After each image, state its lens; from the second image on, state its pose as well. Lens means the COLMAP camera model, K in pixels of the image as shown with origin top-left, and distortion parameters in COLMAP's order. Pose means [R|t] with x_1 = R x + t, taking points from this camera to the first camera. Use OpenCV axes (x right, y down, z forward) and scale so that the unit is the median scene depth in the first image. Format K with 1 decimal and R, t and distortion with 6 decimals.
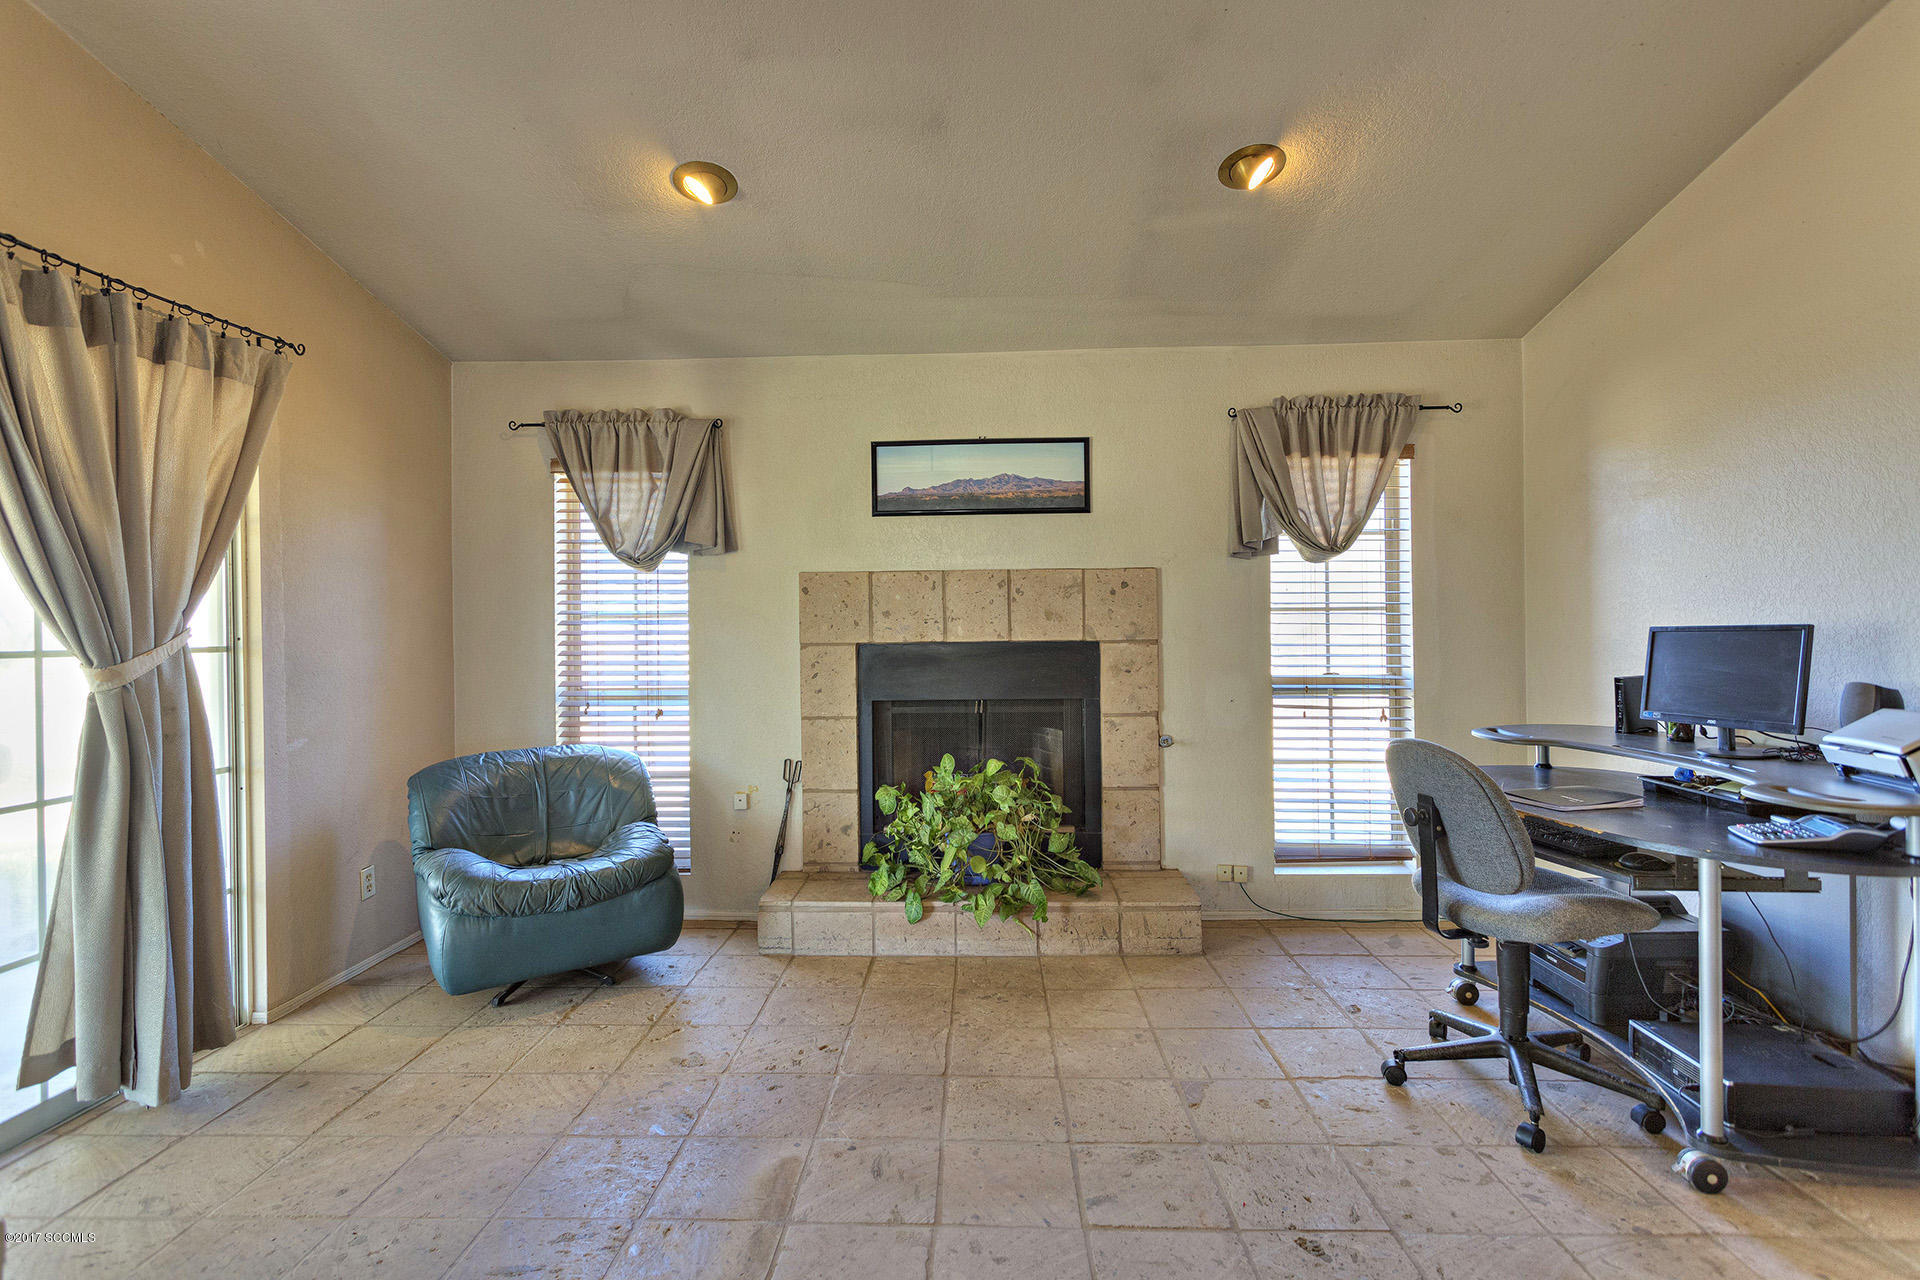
lens RADIAL K [[917.3, 0, 942.7], [0, 917.3, 634.0], [0, 0, 1]] dist [0.005445, 0.002699]
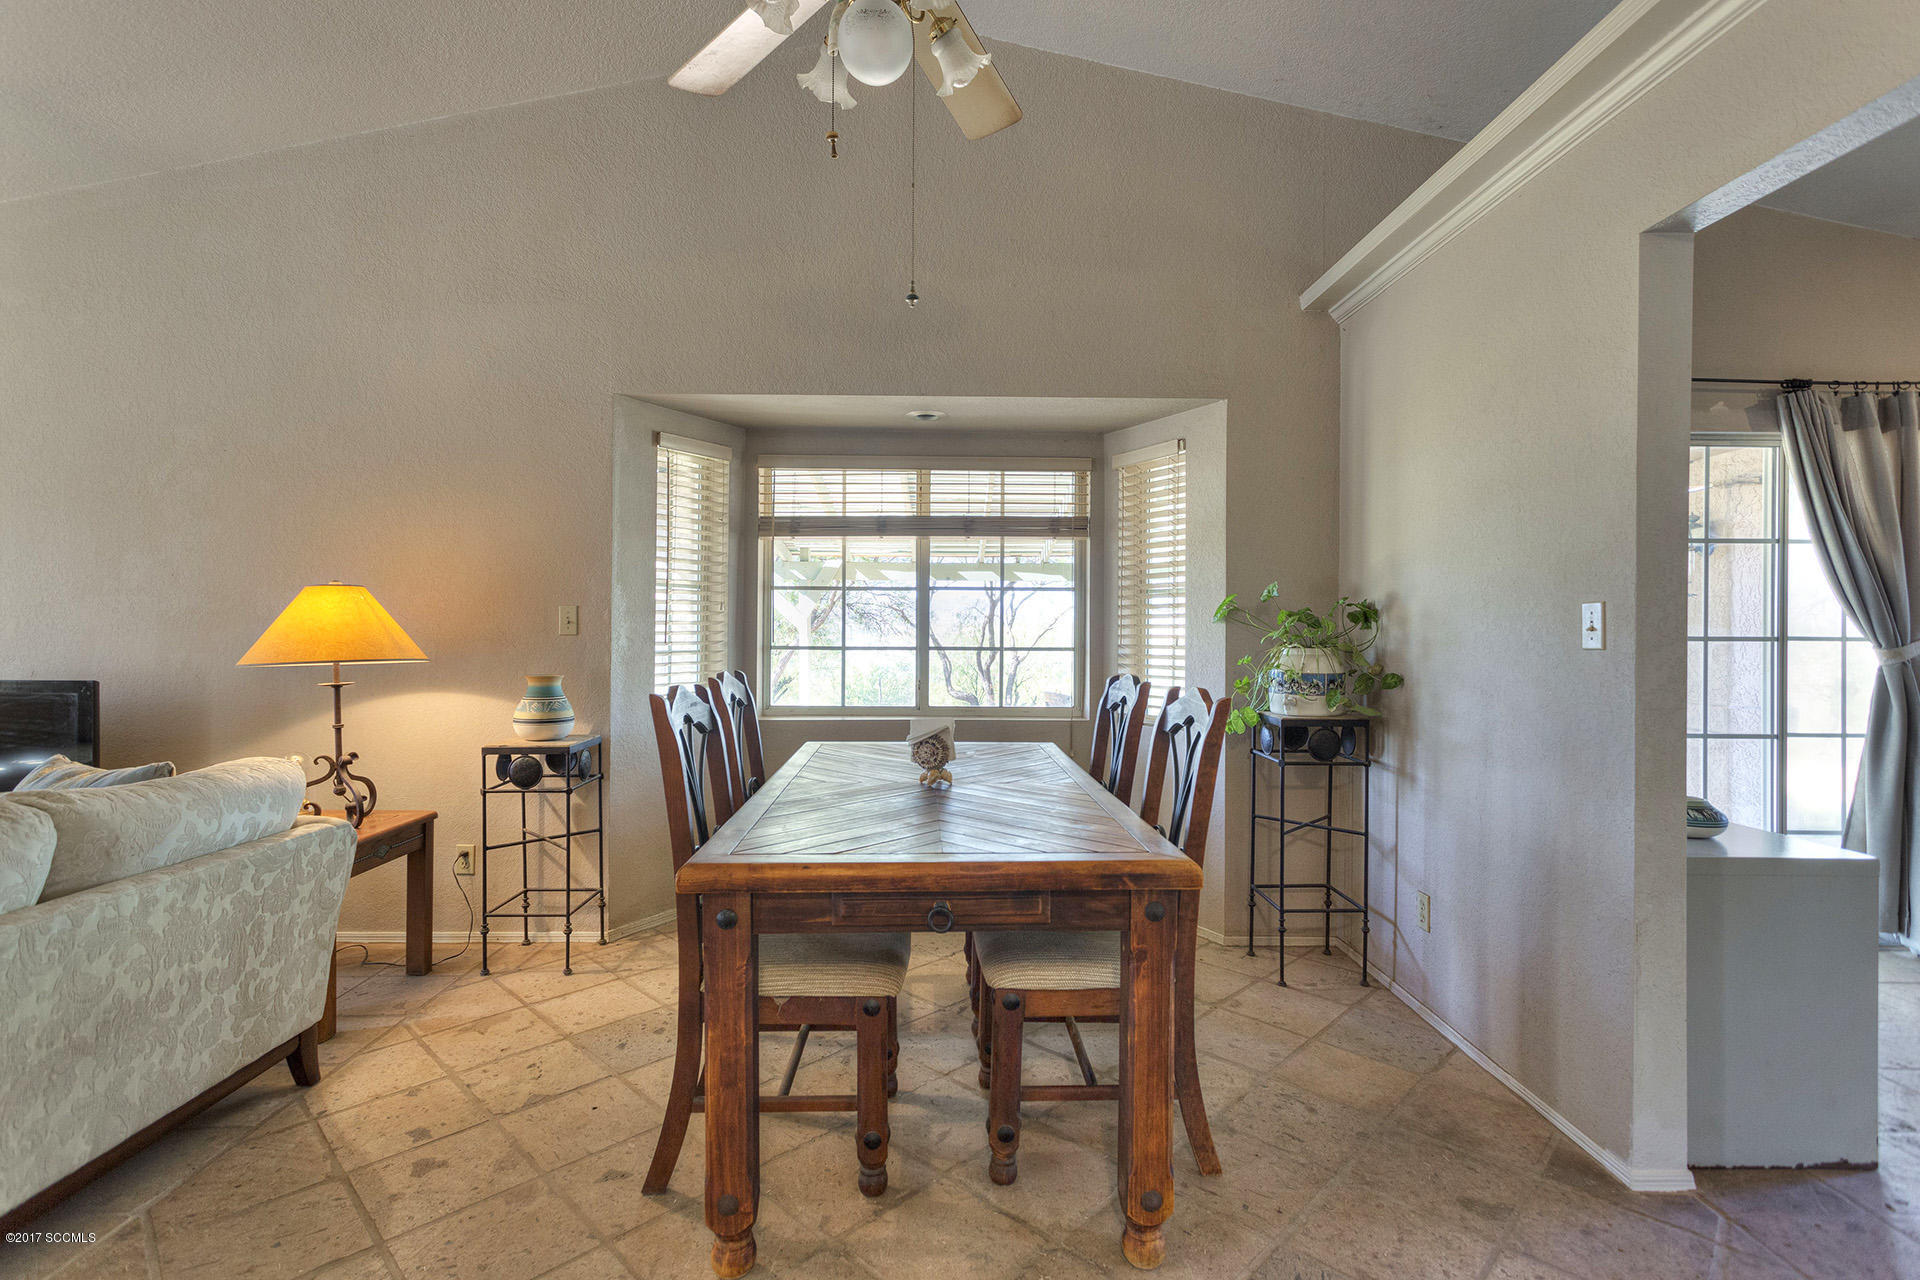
lens RADIAL K [[917.3, 0, 958.6], [0, 917.3, 624.6], [0, 0, 1]] dist [0.005445, 0.002699]
pose [[0.058204, 0.009983, -0.998255, 0.304695], [-0.009594, 0.999909, 0.009441, -0.001677], [0.998259, 0.009028, 0.058294, -0.362217]]
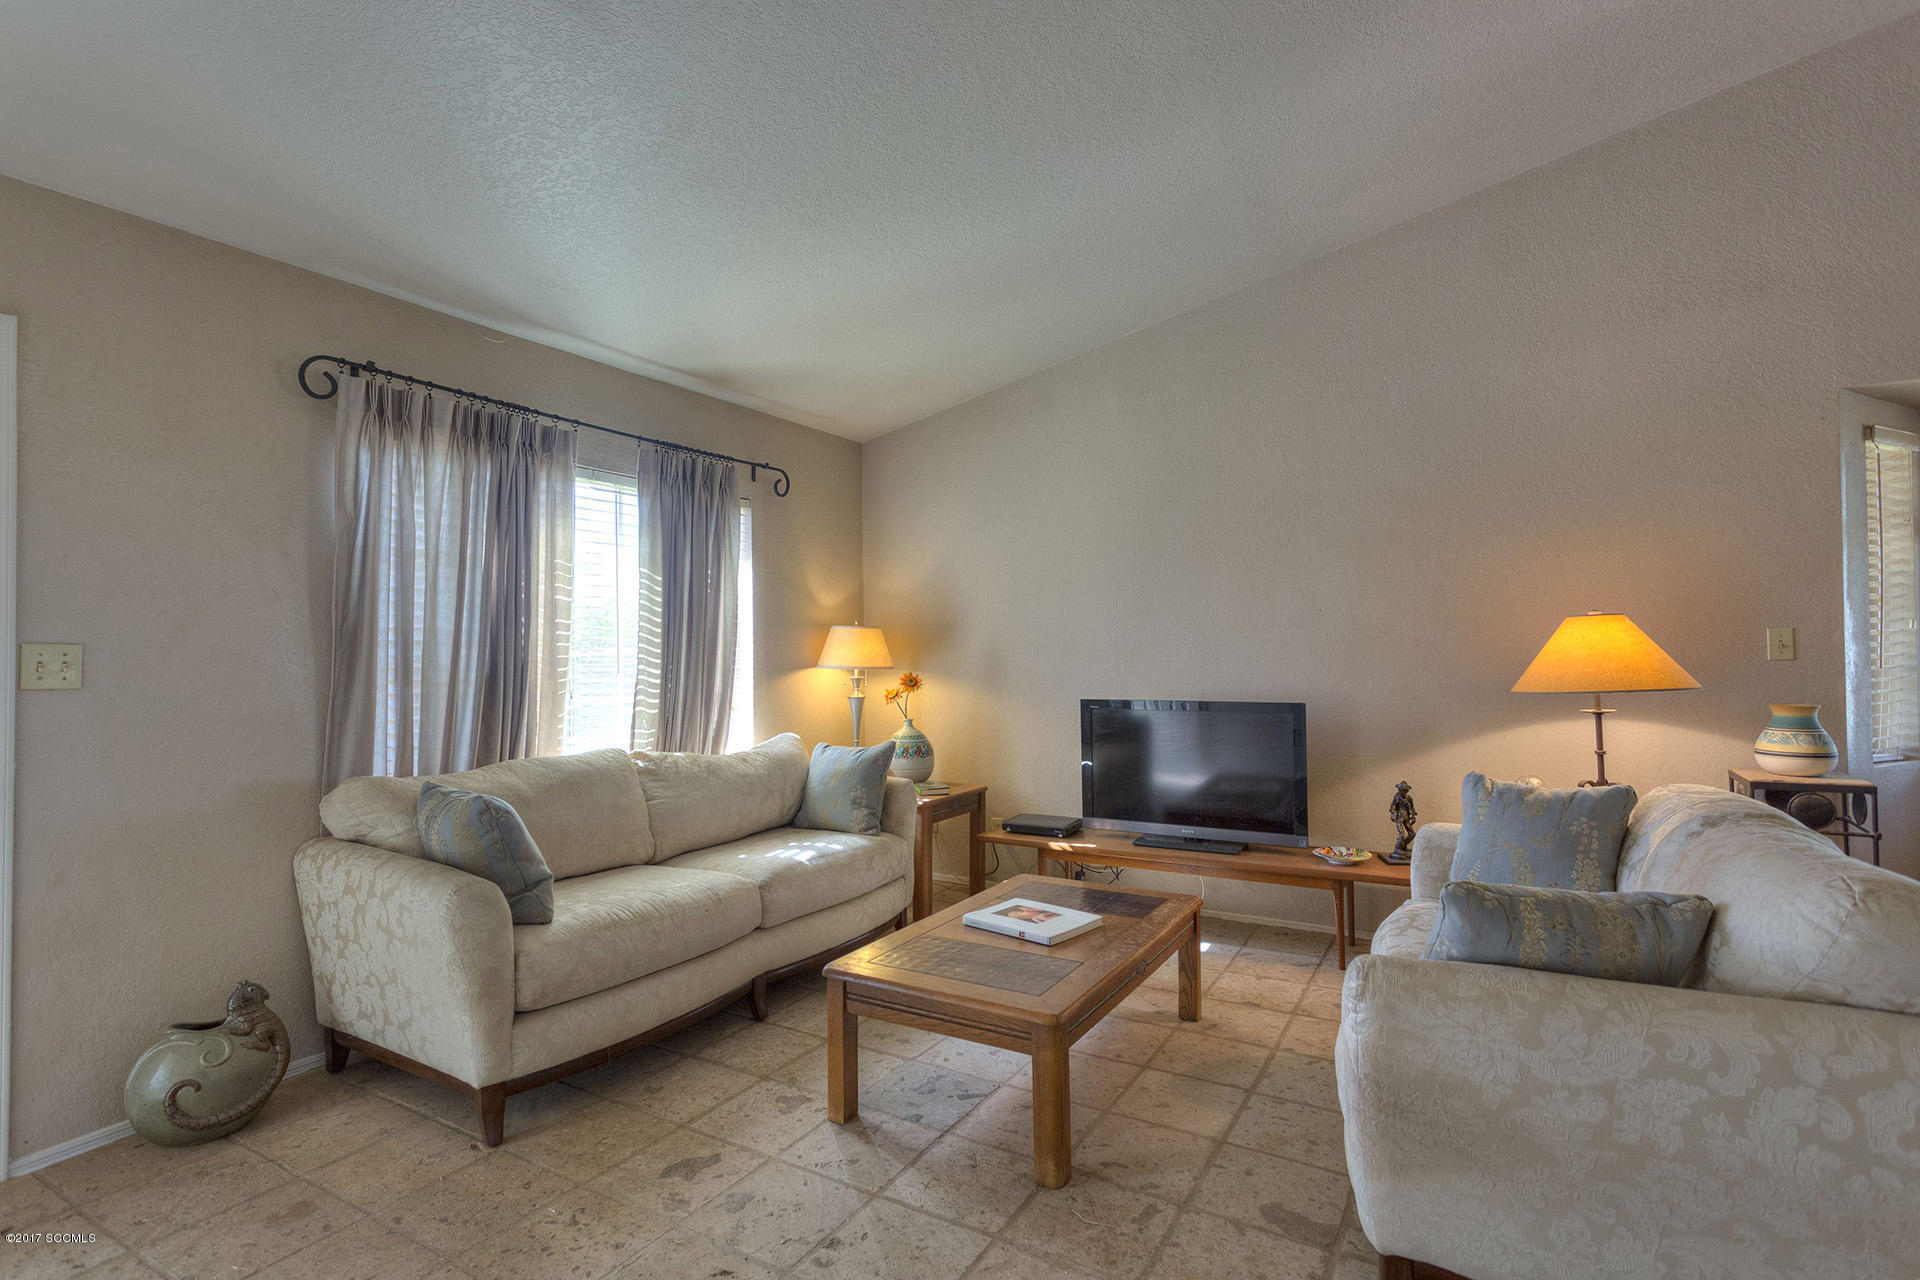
lens RADIAL K [[917.3, 0, 928.5], [0, 917.3, 641.0], [0, 0, 1]] dist [0.005445, 0.002699]
pose [[-0.483006, 0.008016, -0.875580, 0.471174], [0.013390, 0.999909, 0.001768, -0.008270], [0.875515, -0.010870, -0.483069, -0.965718]]
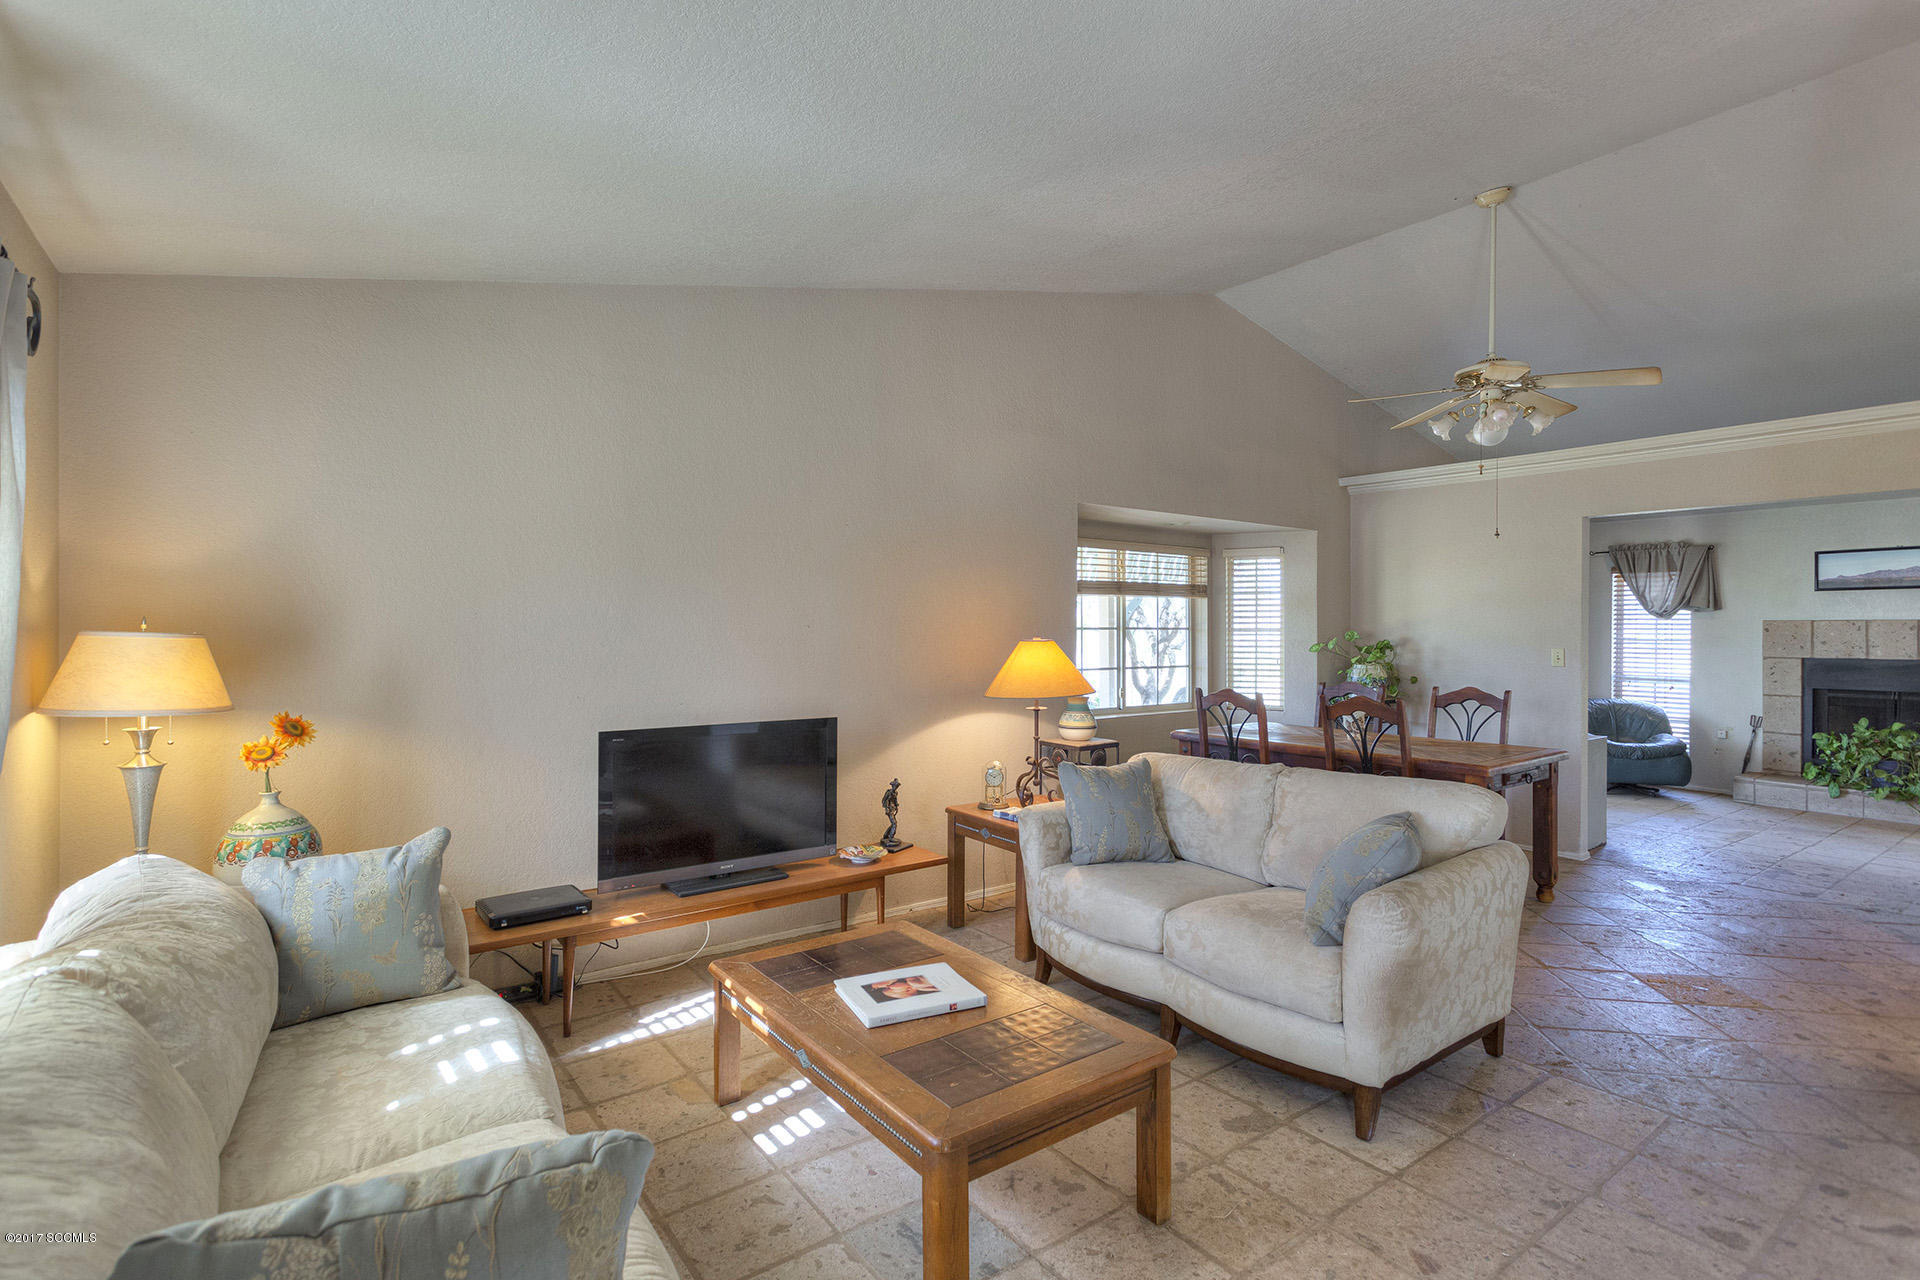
lens RADIAL K [[917.3, 0, 955.0], [0, 917.3, 631.2], [0, 0, 1]] dist [0.005445, 0.002699]
pose [[0.626544, 0.013462, -0.779269, 0.307510], [-0.011731, 0.999900, 0.007842, -0.040887], [0.779297, 0.004228, 0.626640, -1.628098]]
